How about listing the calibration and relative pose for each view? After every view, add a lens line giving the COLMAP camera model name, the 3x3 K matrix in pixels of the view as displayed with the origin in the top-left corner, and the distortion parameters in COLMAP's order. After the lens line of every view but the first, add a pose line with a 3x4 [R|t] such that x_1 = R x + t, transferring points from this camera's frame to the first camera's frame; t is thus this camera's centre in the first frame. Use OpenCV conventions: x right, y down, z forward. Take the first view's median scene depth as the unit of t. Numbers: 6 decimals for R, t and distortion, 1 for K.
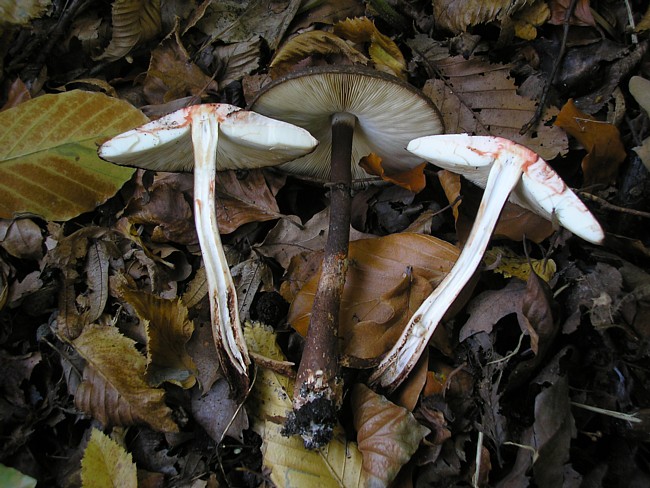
lens RADIAL K [[727.4, 0, 326.1], [0, 727.4, 245.5], [0, 0, 1]] dist [-0.164803, 0.000000]
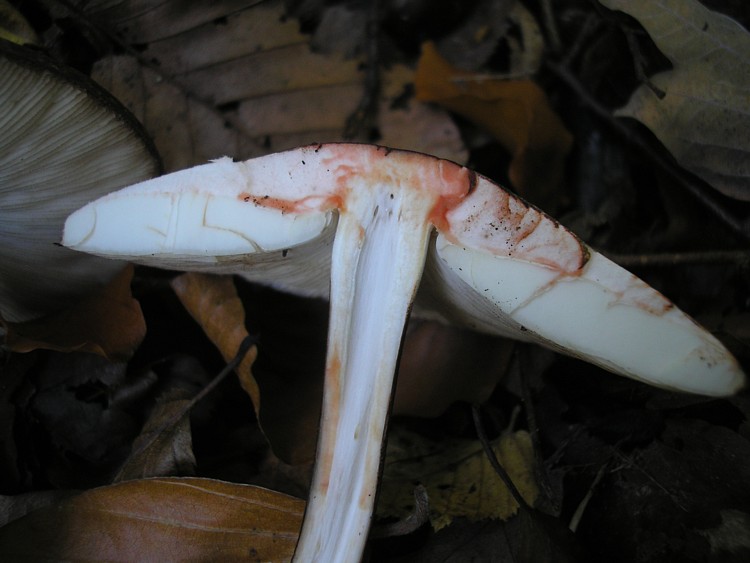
lens RADIAL K [[839.4, 0, 373.9], [0, 839.4, 279.6], [0, 0, 1]] dist [-0.164803, 0.000000]
pose [[0.902767, -0.241642, 0.355839, 0.101328], [0.255695, 0.966726, 0.007782, -0.082589], [-0.345879, 0.083961, 0.934515, 0.592657]]
